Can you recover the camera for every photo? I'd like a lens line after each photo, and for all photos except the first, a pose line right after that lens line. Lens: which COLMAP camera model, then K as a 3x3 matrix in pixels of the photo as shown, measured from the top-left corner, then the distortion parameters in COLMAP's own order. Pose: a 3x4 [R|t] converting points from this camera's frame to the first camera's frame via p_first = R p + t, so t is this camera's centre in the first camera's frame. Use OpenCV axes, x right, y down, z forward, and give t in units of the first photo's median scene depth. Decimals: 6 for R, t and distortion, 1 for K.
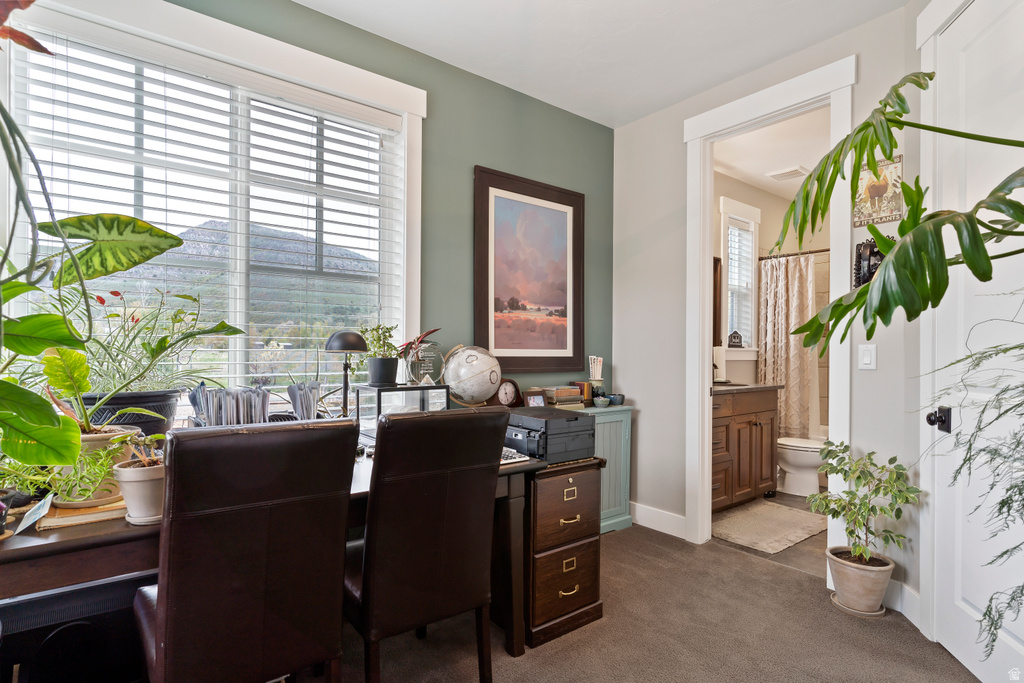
lens RADIAL K [[524.8, 0, 512.9], [0, 524.8, 344.0], [0, 0, 1]] dist [-0.006050, 0.000581]
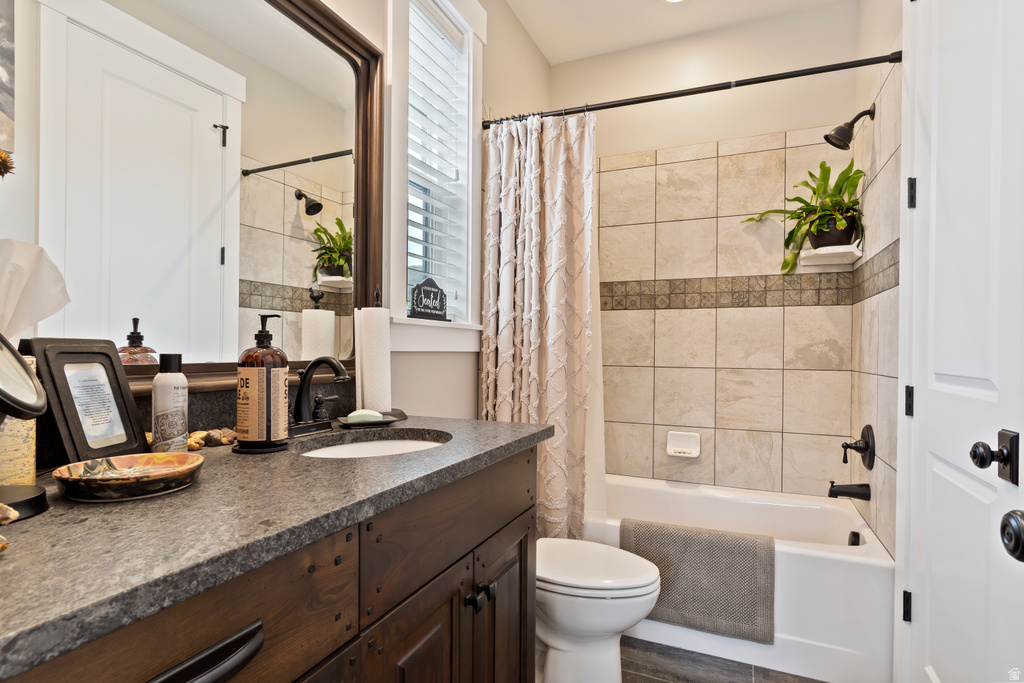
lens RADIAL K [[524.8, 0, 511.7], [0, 524.8, 346.2], [0, 0, 1]] dist [-0.006050, 0.000581]
pose [[0.875879, 0.000559, 0.482530, 0.288763], [-0.001216, 0.999999, 0.001050, 0.026298], [-0.482529, -0.001507, 0.875879, 0.624943]]
